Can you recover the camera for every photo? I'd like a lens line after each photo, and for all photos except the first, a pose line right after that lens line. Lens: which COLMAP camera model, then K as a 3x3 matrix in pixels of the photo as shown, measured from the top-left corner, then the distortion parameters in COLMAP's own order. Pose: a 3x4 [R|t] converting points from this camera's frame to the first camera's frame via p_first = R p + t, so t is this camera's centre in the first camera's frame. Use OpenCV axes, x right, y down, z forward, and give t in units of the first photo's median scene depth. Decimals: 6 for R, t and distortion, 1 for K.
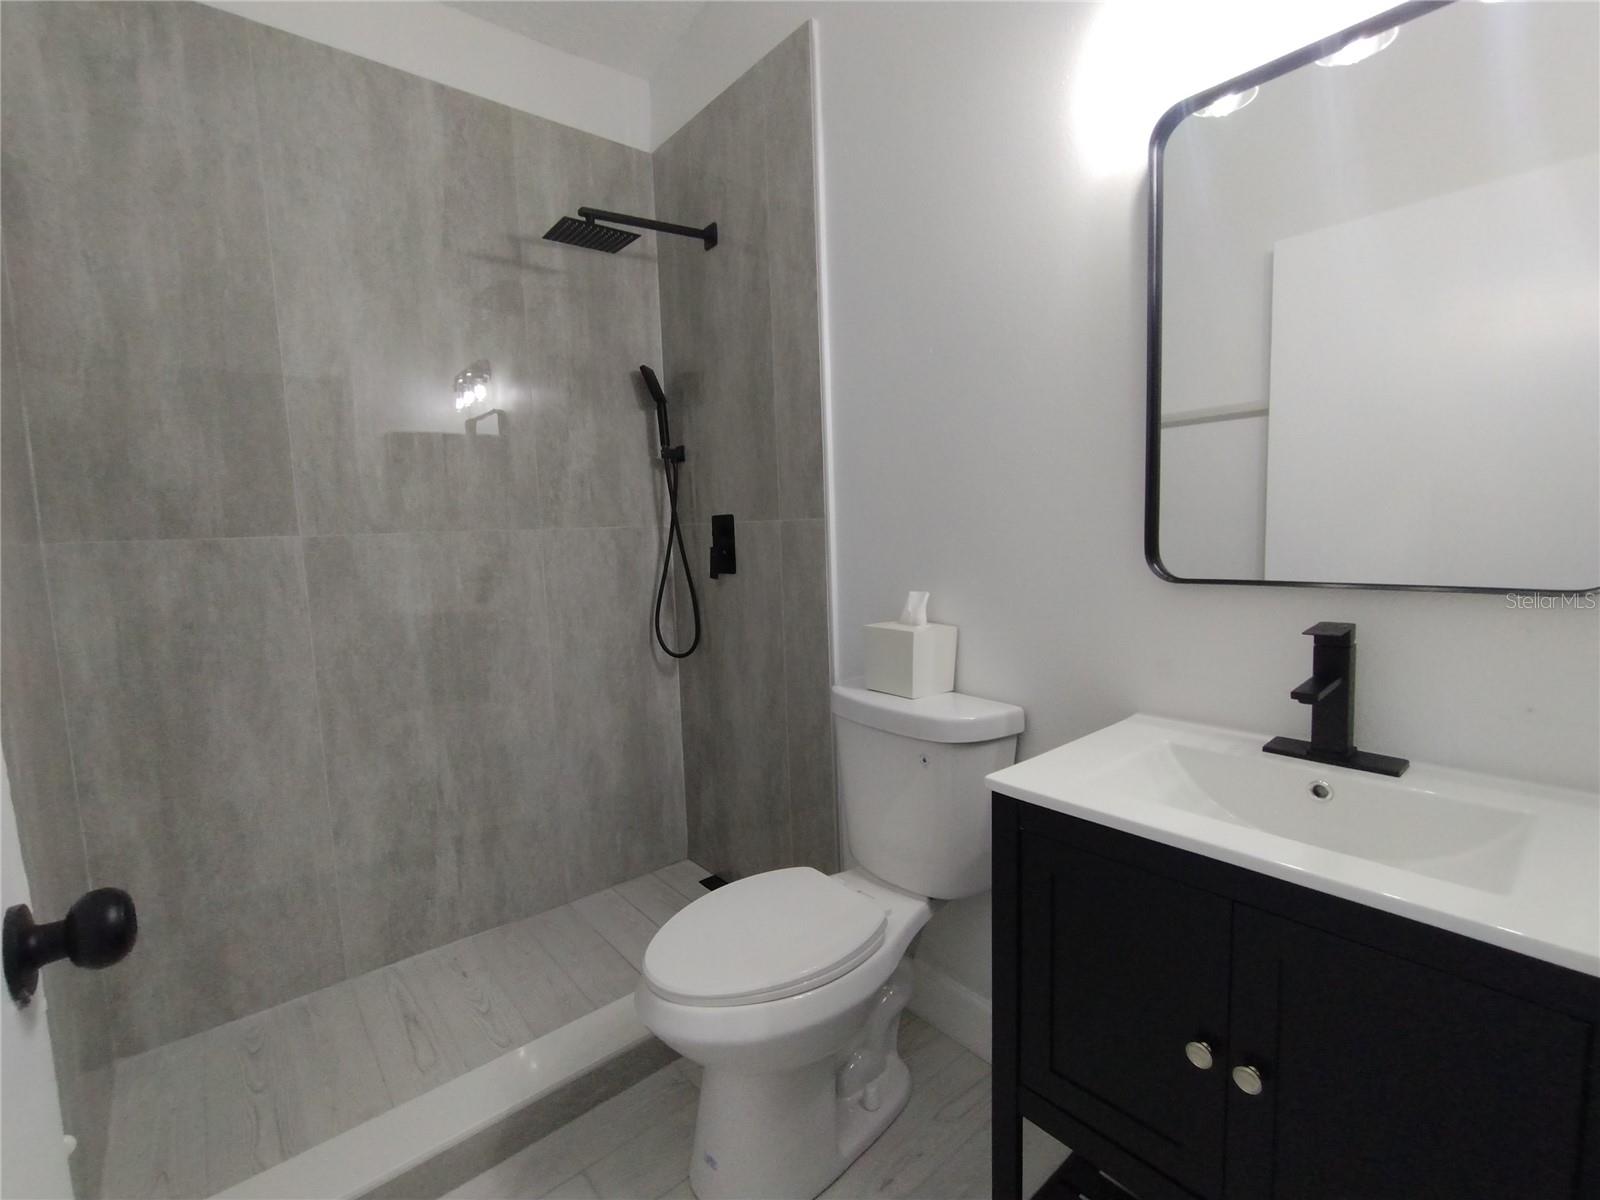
lens RADIAL K [[726.9, 0, 801.1], [0, 726.9, 601.9], [0, 0, 1]] dist [-0.001928, 0.001224]
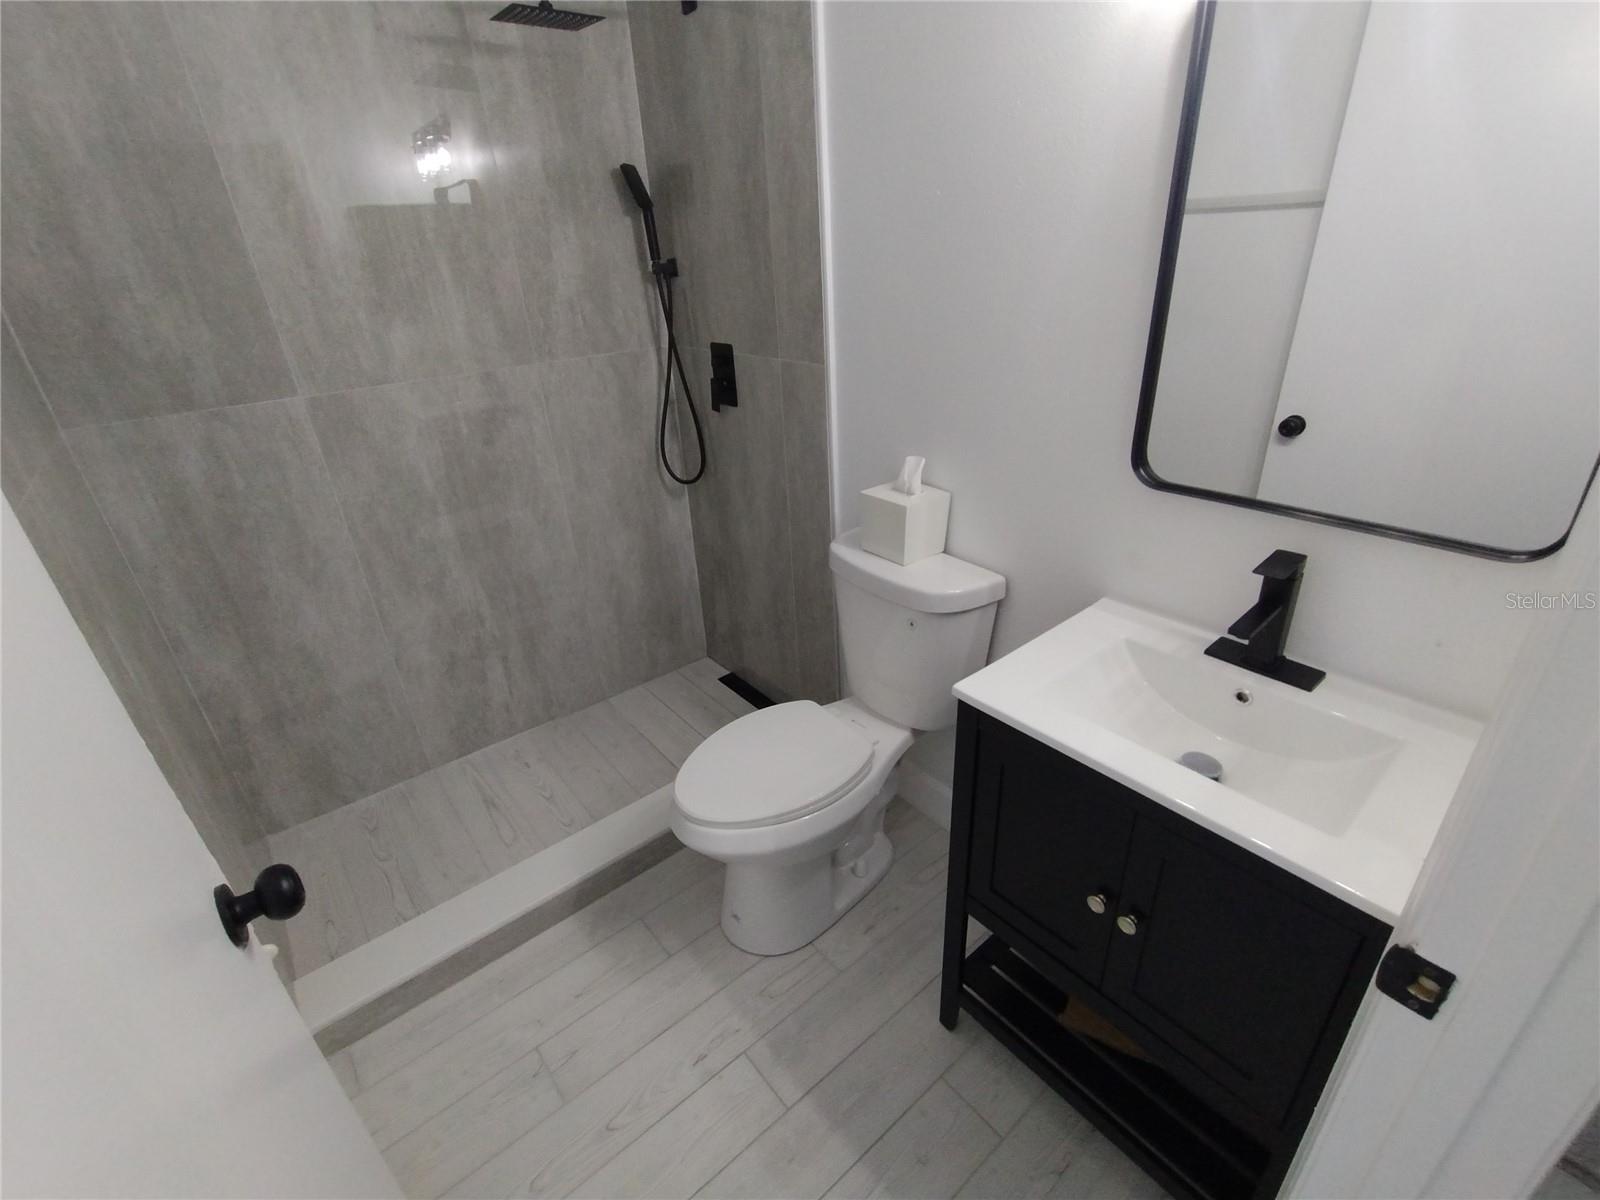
lens RADIAL K [[726.9, 0, 801.1], [0, 726.9, 601.9], [0, 0, 1]] dist [-0.001928, 0.001224]
pose [[0.999717, -0.008718, -0.022156, 0.019545], [0.015911, 0.936880, 0.349289, -0.158205], [0.017712, -0.349542, 0.936753, -0.025016]]
